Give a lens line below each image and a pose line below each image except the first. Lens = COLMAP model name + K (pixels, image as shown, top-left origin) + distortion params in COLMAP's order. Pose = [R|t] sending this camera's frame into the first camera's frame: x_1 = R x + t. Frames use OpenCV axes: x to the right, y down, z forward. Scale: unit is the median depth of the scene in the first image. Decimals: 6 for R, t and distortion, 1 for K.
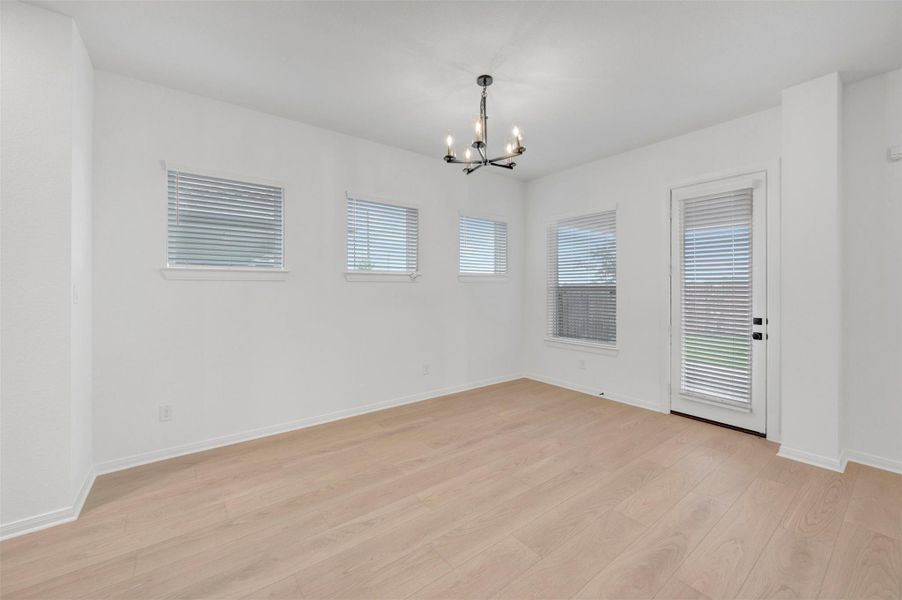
lens RADIAL K [[357.0, 0, 443.3], [0, 357.0, 286.3], [0, 0, 1]] dist [-0.002042, 0.000728]
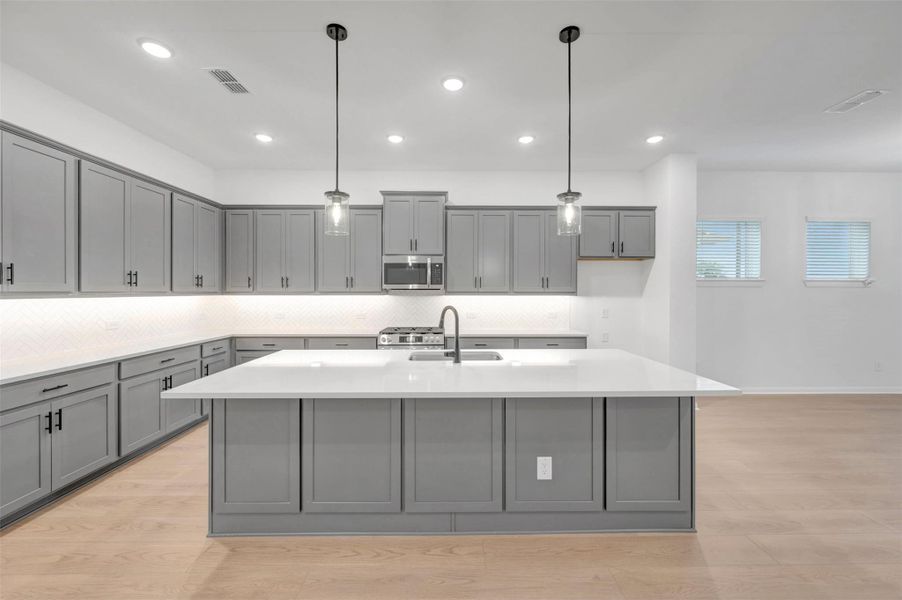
lens RADIAL K [[357.0, 0, 452.8], [0, 357.0, 293.0], [0, 0, 1]] dist [-0.002042, 0.000728]
pose [[0.812906, 0.004913, -0.582374, -0.646605], [-0.001656, 0.999980, 0.006125, 0.000752], [0.582392, -0.004015, 0.812898, -0.871678]]
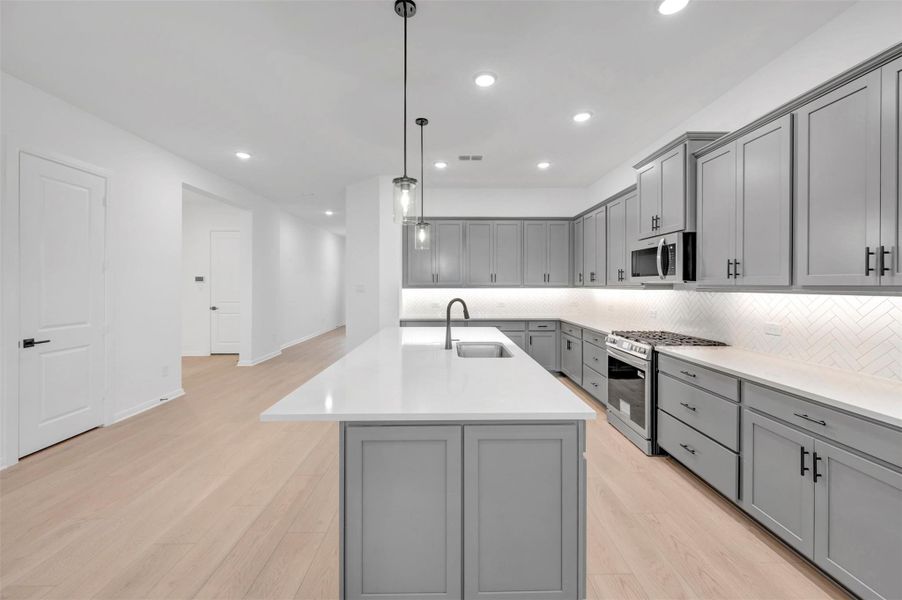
lens RADIAL K [[357.0, 0, 453.5], [0, 357.0, 286.2], [0, 0, 1]] dist [-0.002042, 0.000728]
pose [[-0.574769, 0.003957, -0.818306, -0.398223], [0.001889, 0.999992, 0.003508, 0.001727], [0.818313, 0.000470, -0.574772, 0.238513]]
